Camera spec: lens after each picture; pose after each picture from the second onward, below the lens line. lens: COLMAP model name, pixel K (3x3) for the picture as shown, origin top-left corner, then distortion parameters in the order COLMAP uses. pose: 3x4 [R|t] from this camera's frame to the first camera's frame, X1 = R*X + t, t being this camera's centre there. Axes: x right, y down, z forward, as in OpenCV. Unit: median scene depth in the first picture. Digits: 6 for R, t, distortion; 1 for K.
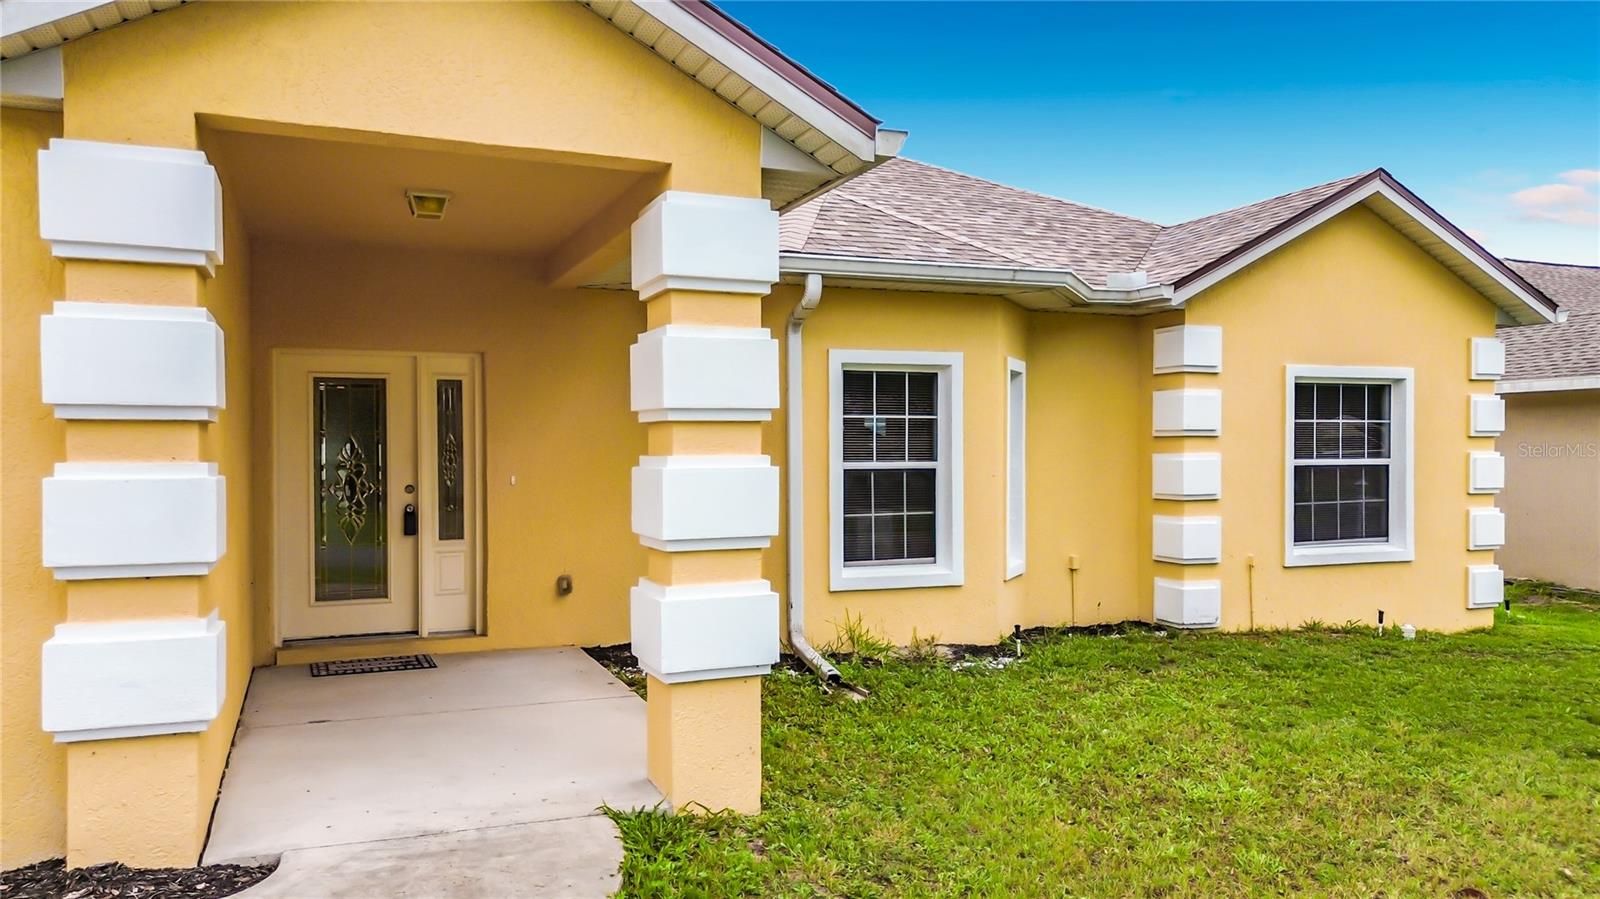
lens RADIAL K [[1176.8, 0, 801.2], [0, 1176.8, 456.9], [0, 0, 1]] dist [0.049367, -0.067137]
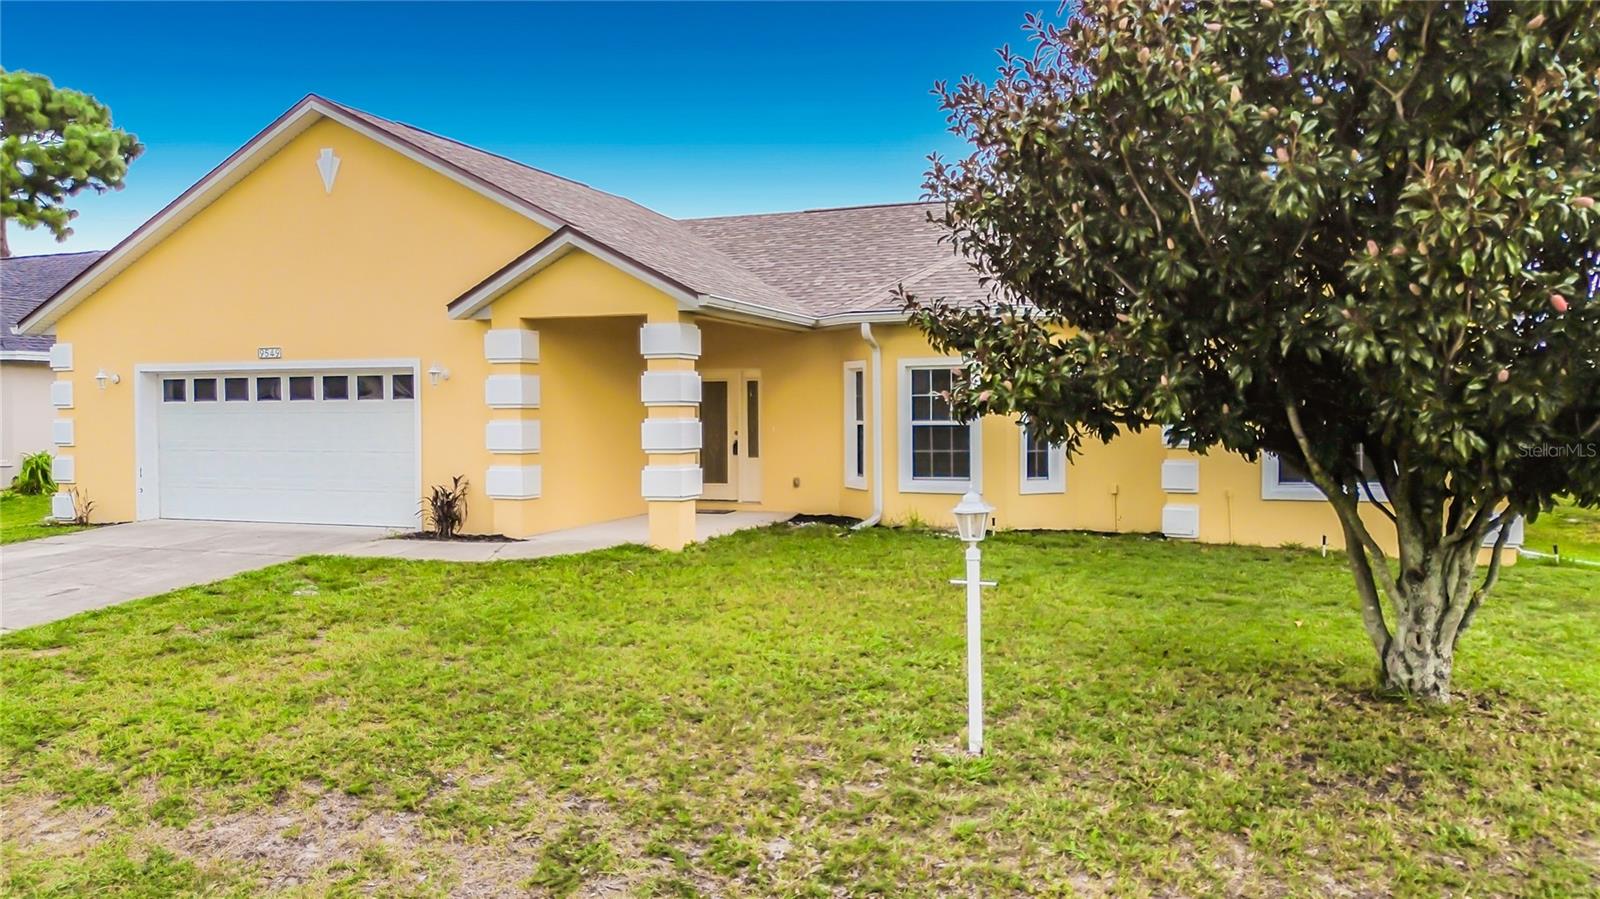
lens RADIAL K [[1176.8, 0, 799.5], [0, 1176.8, 444.3], [0, 0, 1]] dist [0.049367, -0.067137]
pose [[0.688966, 0.017547, -0.724581, 1.219652], [0.001664, 0.999666, 0.025792, -0.006491], [0.724792, -0.018976, 0.688707, -0.362639]]
